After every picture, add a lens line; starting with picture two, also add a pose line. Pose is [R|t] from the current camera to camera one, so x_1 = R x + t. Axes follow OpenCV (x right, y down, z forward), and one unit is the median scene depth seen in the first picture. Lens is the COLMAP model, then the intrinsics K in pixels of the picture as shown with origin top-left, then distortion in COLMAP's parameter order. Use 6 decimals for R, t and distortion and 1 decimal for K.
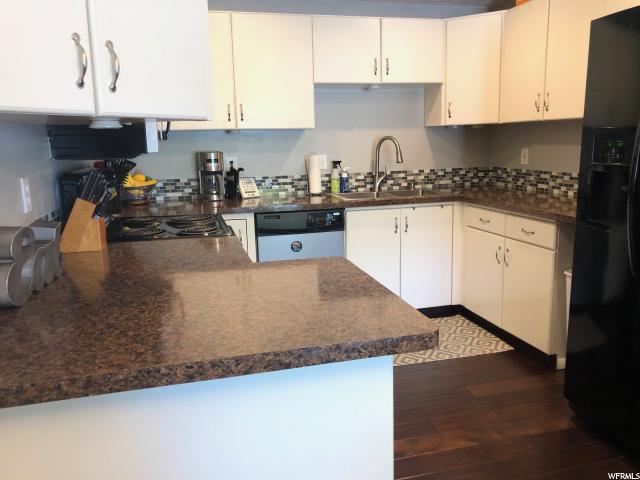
lens RADIAL K [[532.8, 0, 320.0], [0, 532.8, 240.0], [0, 0, 1]] dist [0.008351, -0.016209]
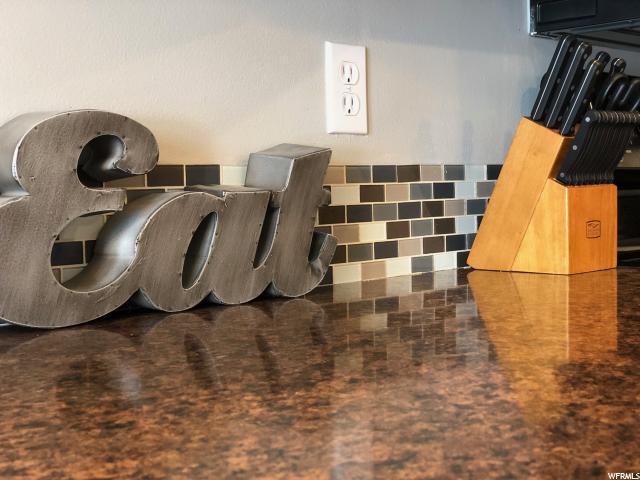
lens RADIAL K [[944.1, 0, 320.0], [0, 944.1, 240.0], [0, 0, 1]] dist [0.020335, 0.043225]
pose [[0.485973, 0.058065, -0.872043, 0.011678], [-0.154856, 0.987724, -0.020531, 0.017408], [0.860145, 0.145019, 0.488999, 0.307867]]
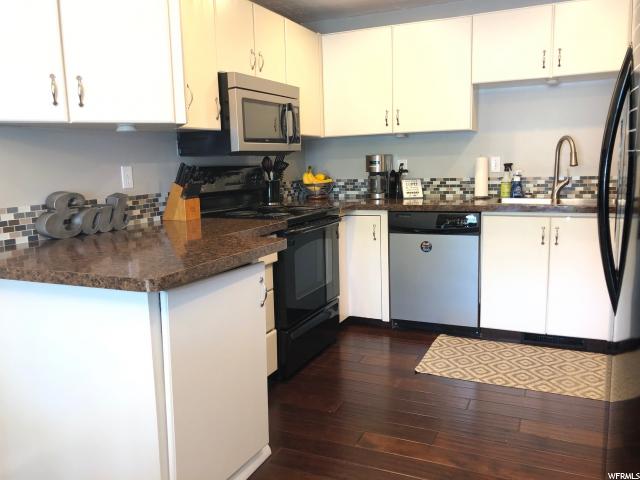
lens RADIAL K [[532.8, 0, 320.0], [0, 532.8, 240.0], [0, 0, 1]] dist [0.008351, -0.016209]
pose [[0.771648, 0.092651, -0.629265, 0.390023], [-0.105840, 0.994245, 0.016601, 0.004169], [0.627182, 0.053791, 0.777013, 0.076721]]
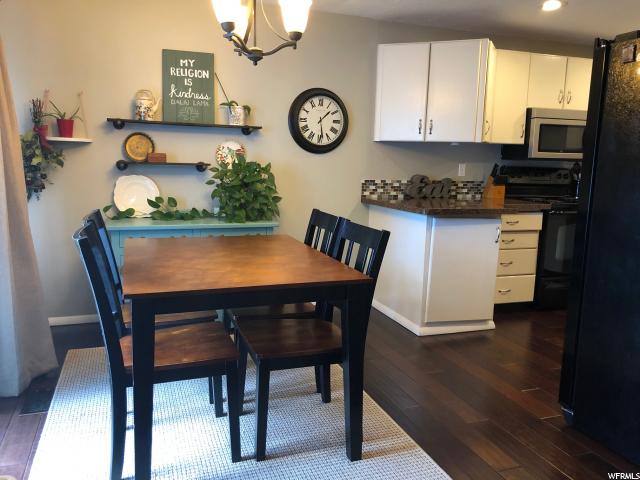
lens RADIAL K [[532.8, 0, 320.0], [0, 532.8, 240.0], [0, 0, 1]] dist [0.008351, -0.016209]
pose [[-0.076879, 0.175883, -0.981405, 1.041346], [-0.204038, 0.960711, 0.188158, -0.050339], [0.975940, 0.214709, -0.037971, 0.216137]]
